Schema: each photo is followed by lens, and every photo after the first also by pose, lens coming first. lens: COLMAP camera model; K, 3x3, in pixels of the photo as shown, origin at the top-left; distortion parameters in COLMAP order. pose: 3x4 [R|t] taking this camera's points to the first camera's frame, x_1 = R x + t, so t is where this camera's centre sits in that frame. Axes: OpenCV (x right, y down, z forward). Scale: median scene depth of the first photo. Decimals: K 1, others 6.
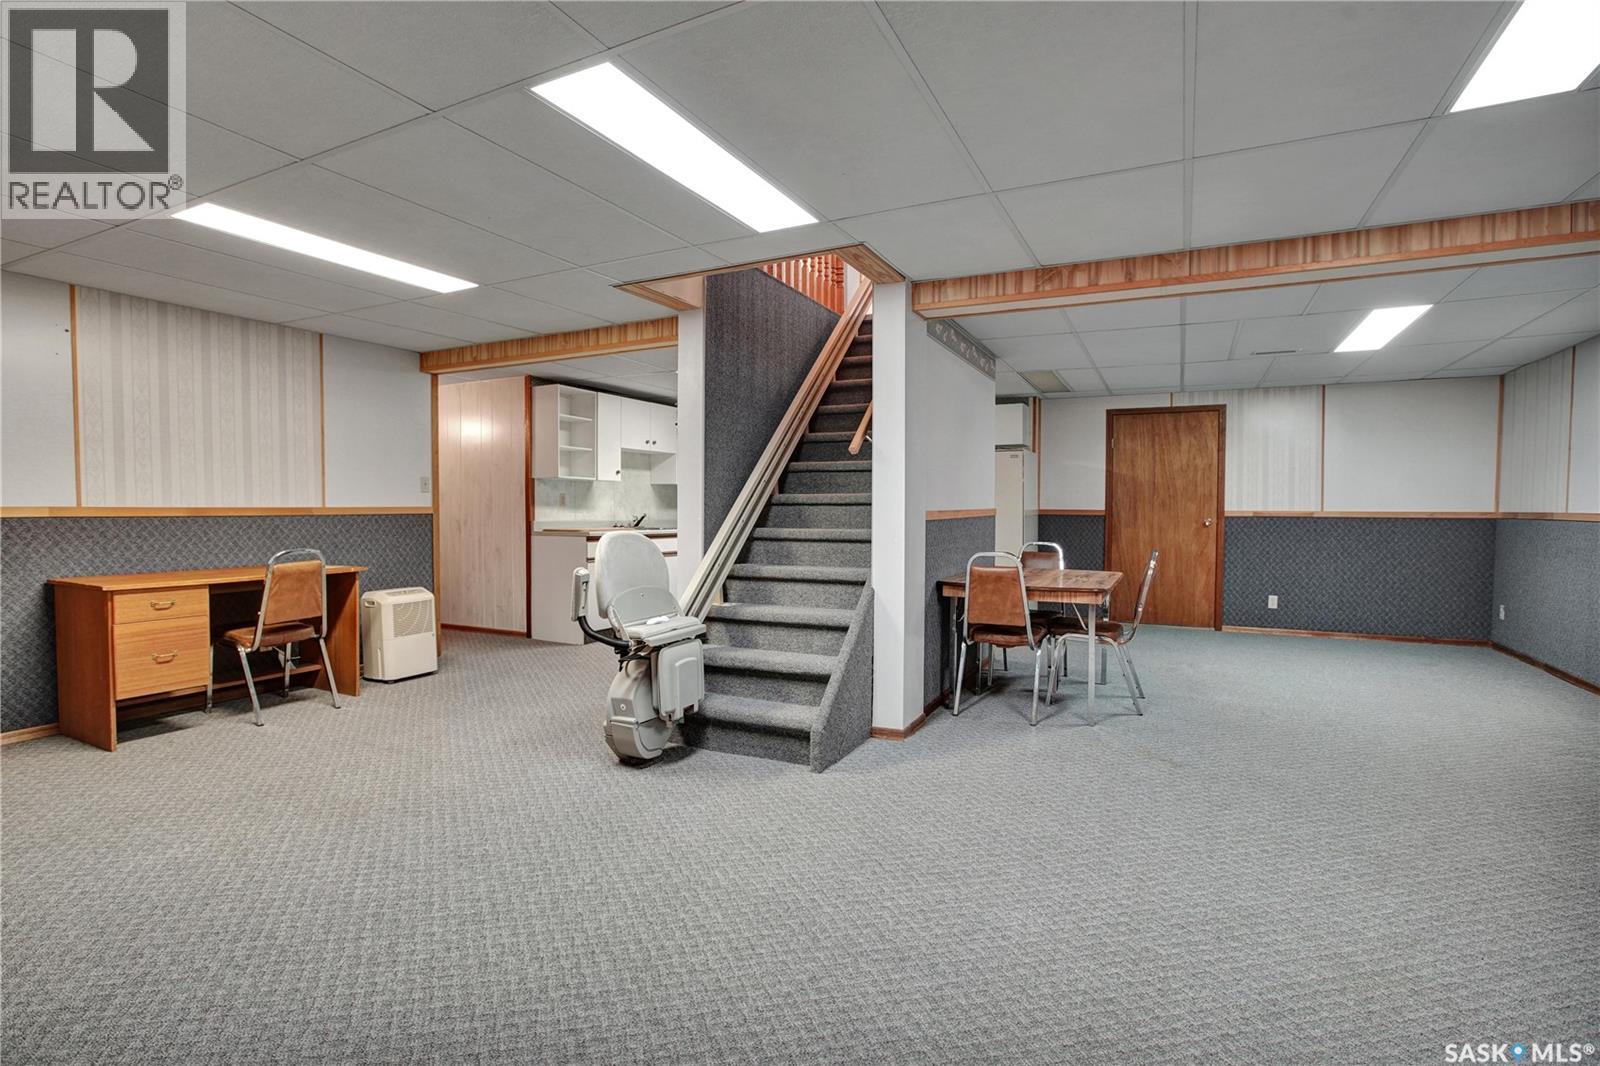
lens RADIAL K [[764.2, 0, 792.7], [0, 764.2, 527.2], [0, 0, 1]] dist [-0.035893, 0.006505]
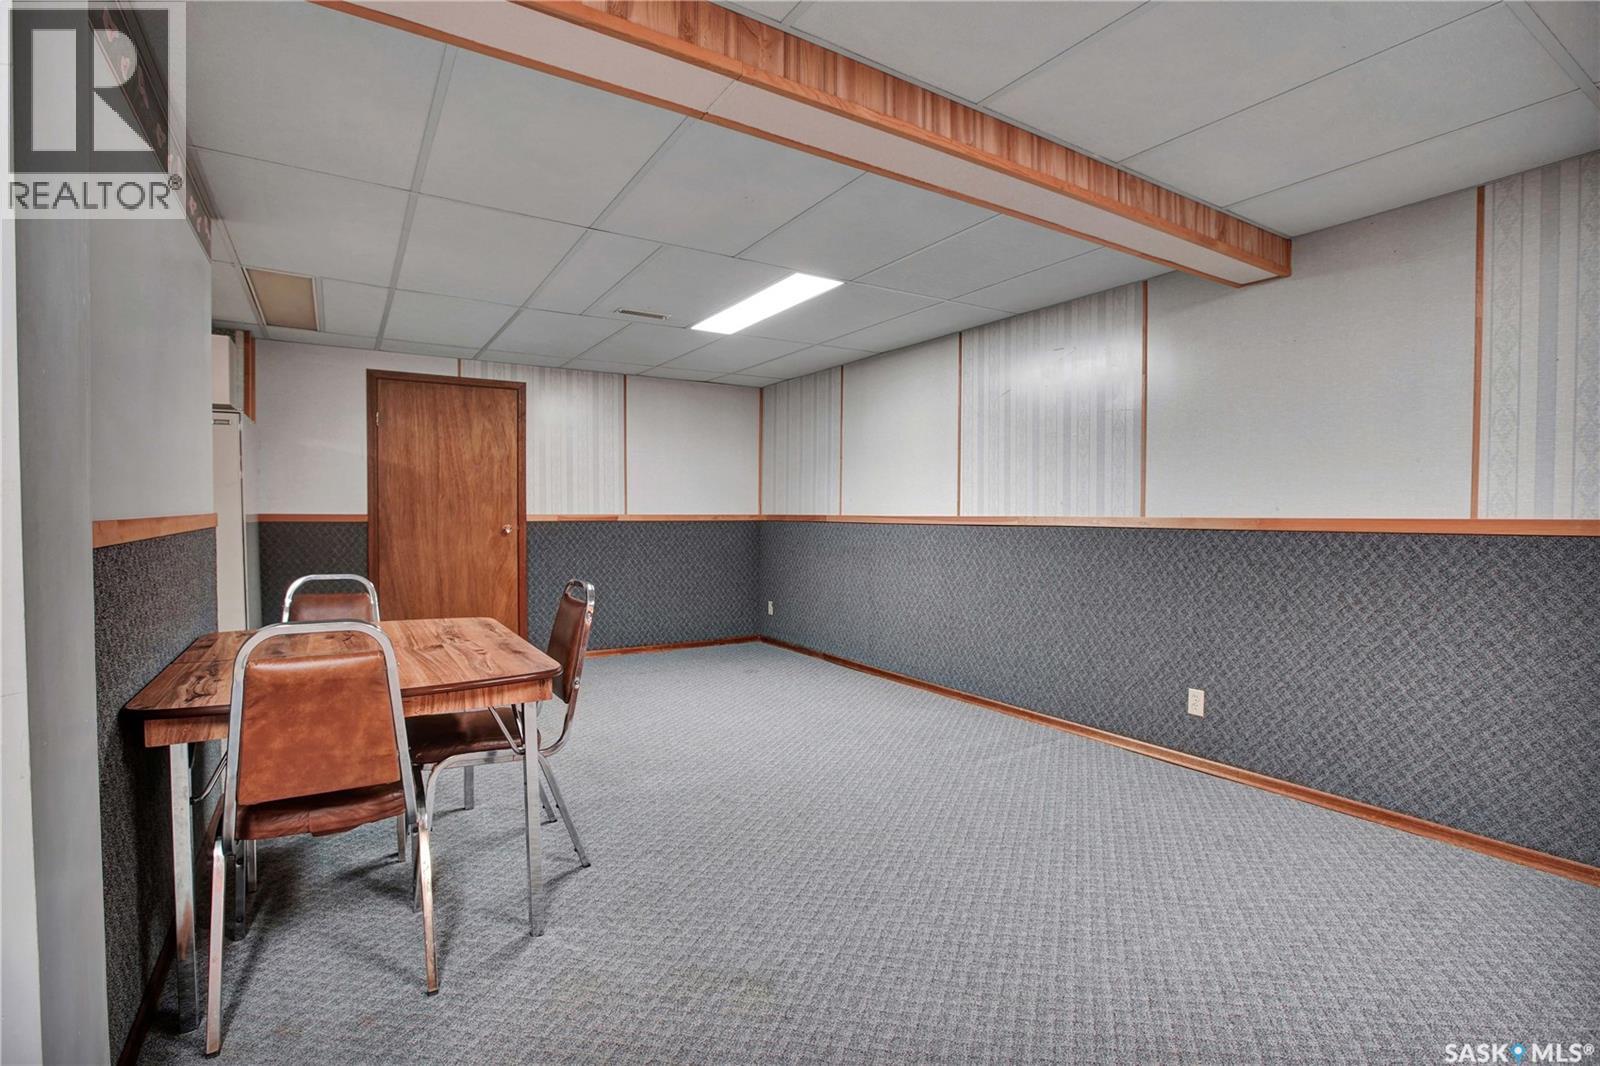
lens RADIAL K [[764.2, 0, 817.8], [0, 764.2, 534.1], [0, 0, 1]] dist [-0.035893, 0.006505]
pose [[0.509675, -0.026013, 0.859973, 0.031659], [0.021091, 0.999620, 0.017737, -0.008990], [-0.860108, 0.009097, 0.510030, 0.321300]]
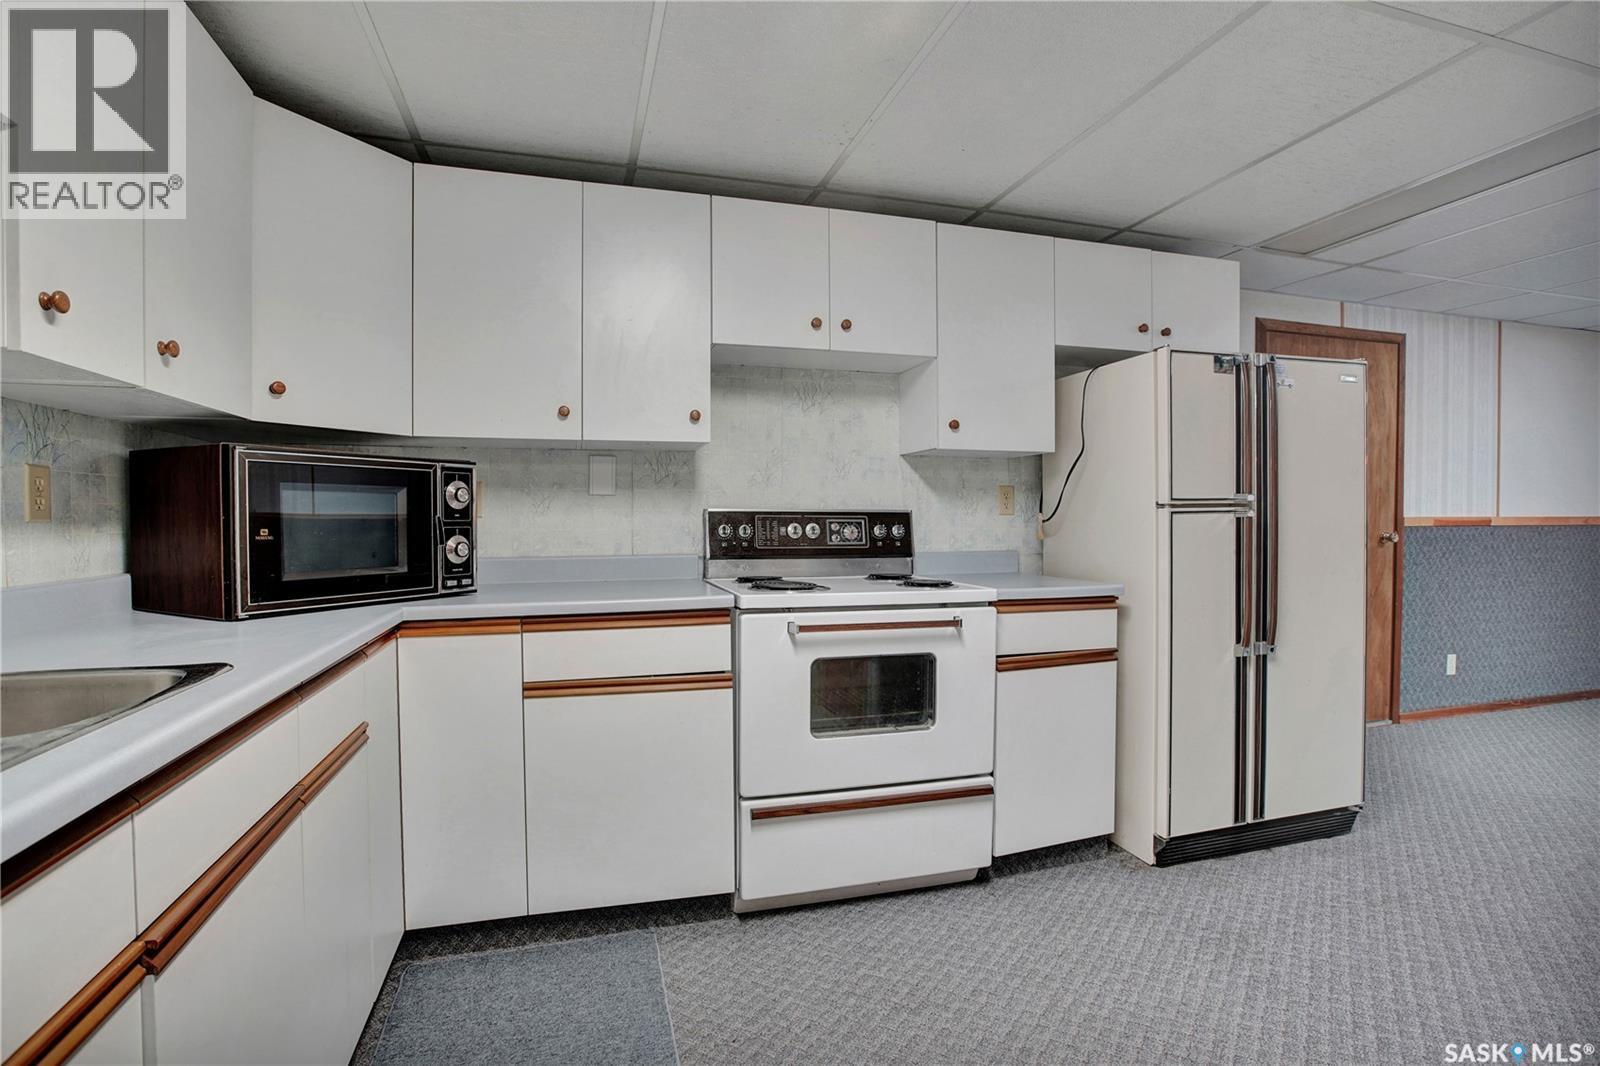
lens RADIAL K [[764.2, 0, 798.8], [0, 764.2, 524.2], [0, 0, 1]] dist [-0.035893, 0.006505]
pose [[0.737478, -0.017152, 0.675153, -0.161858], [0.018826, 0.999811, 0.004835, -0.028024], [-0.675108, 0.009145, 0.737662, 0.897009]]
